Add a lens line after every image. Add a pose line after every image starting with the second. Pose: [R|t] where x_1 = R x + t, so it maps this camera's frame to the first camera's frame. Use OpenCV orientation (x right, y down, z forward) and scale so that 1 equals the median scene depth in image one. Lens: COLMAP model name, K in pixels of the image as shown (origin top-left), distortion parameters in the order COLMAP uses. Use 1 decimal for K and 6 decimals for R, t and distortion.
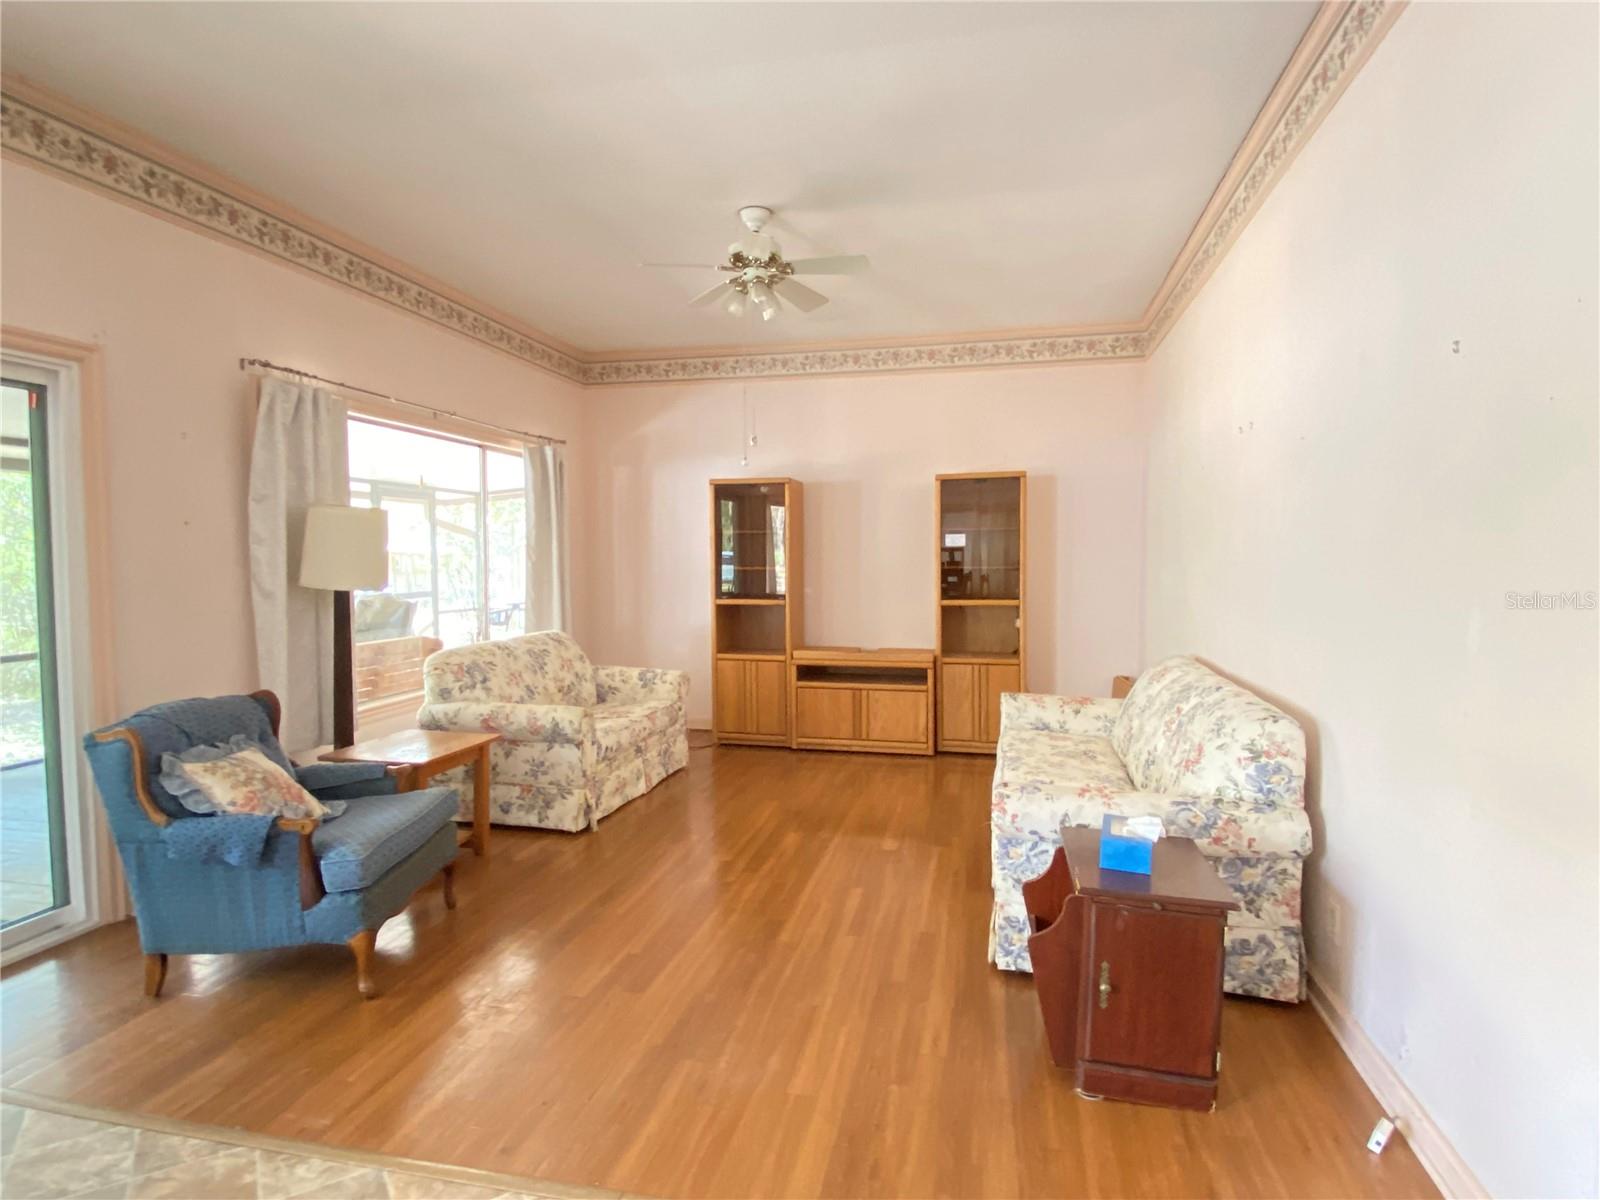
lens RADIAL K [[884.7, 0, 800.0], [0, 884.7, 600.0], [0, 0, 1]] dist [-0.001540, -0.012244]
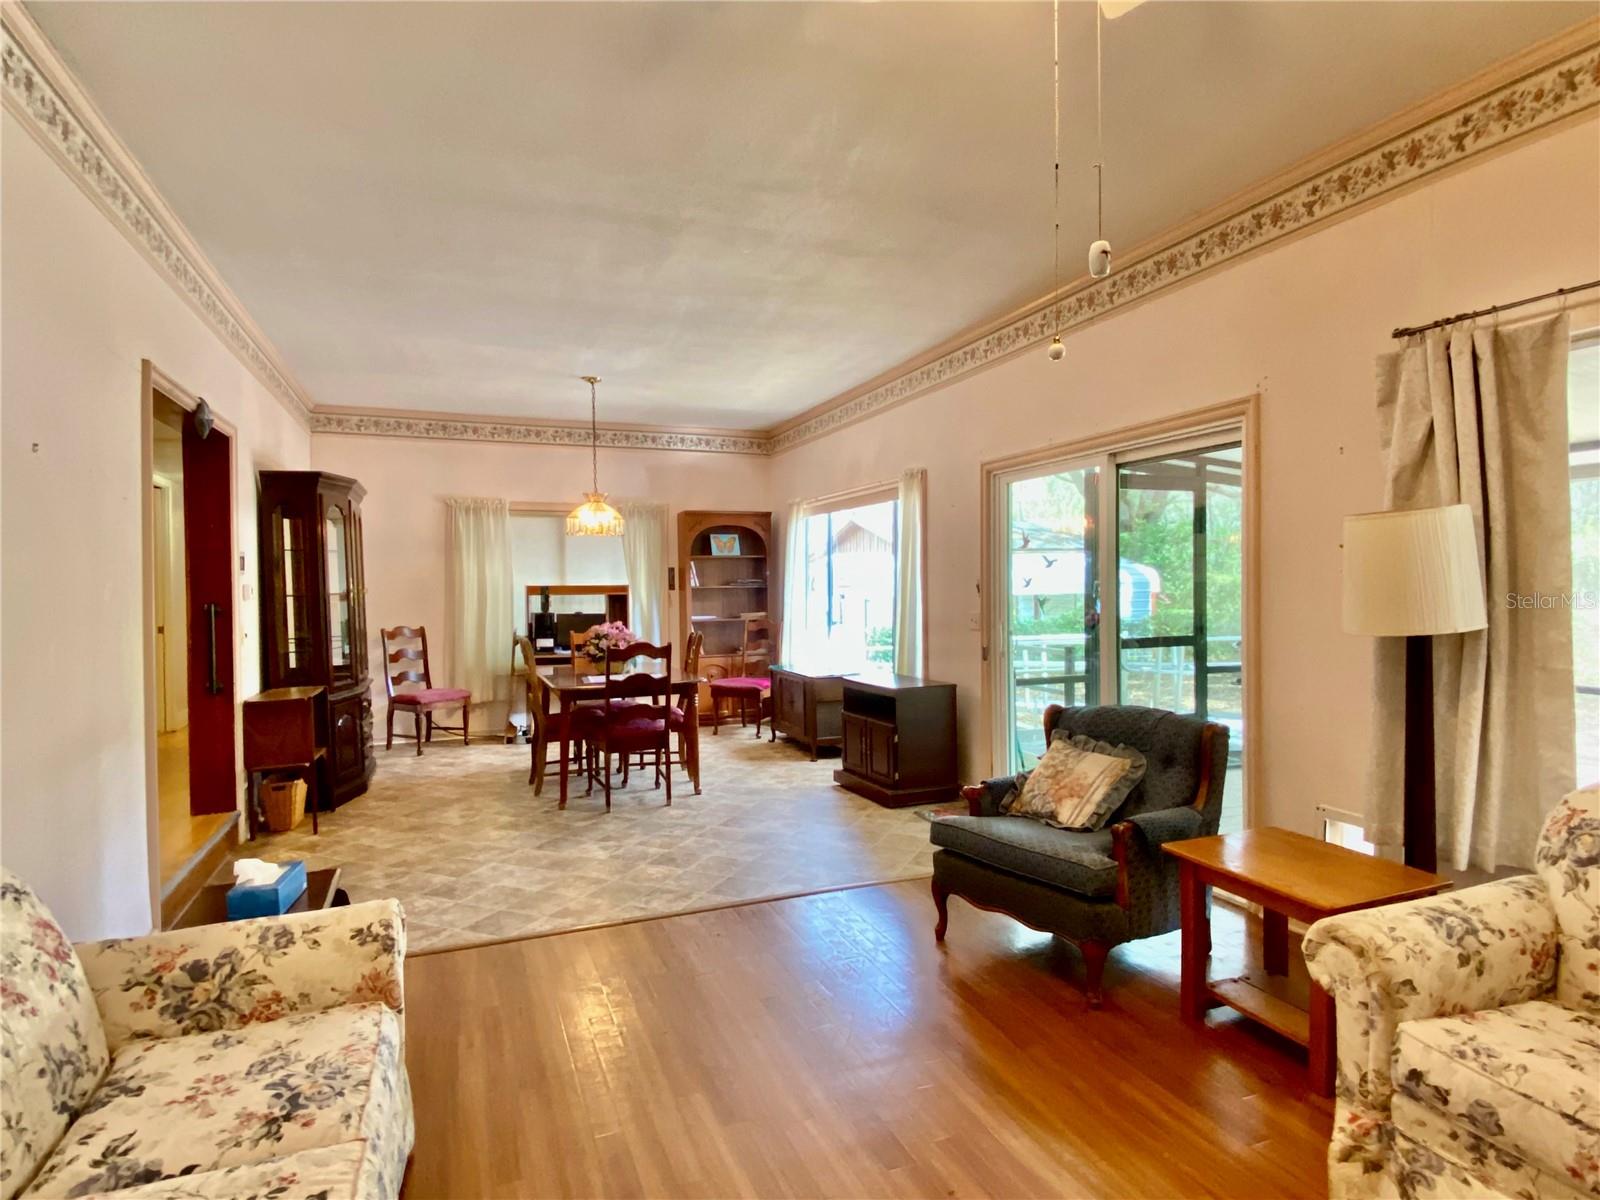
lens RADIAL K [[884.7, 0, 800.0], [0, 884.7, 600.0], [0, 0, 1]] dist [-0.001540, -0.012244]
pose [[-0.826611, 0.034145, -0.561737, 0.267967], [-0.001313, 0.998038, 0.062597, -0.083478], [0.562772, 0.052481, -0.824944, 1.358413]]
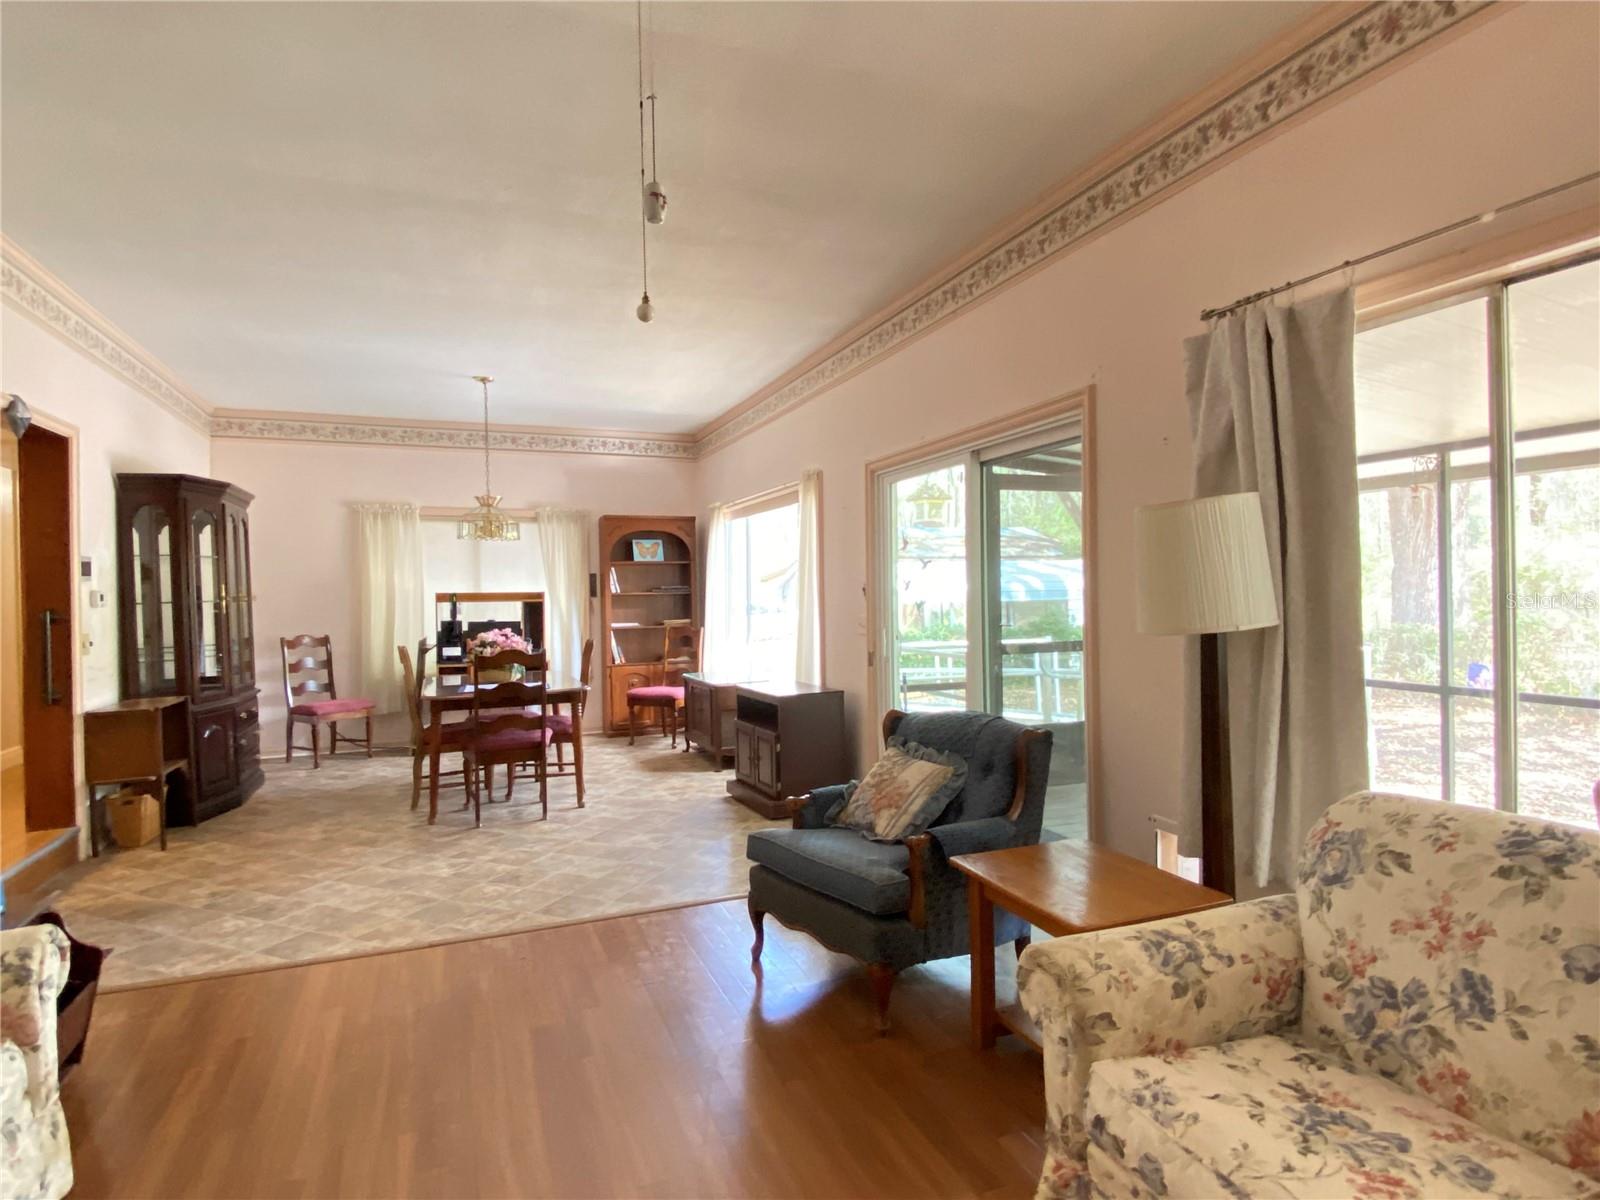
lens RADIAL K [[882.9, 0, 808.2], [0, 882.9, 598.4], [0, 0, 1]] dist [0.028746, -0.039109]
pose [[-0.819806, 0.032159, -0.571738, 0.090718], [0.003581, 0.998690, 0.051039, -0.073556], [0.572631, 0.039795, -0.818847, 1.427752]]
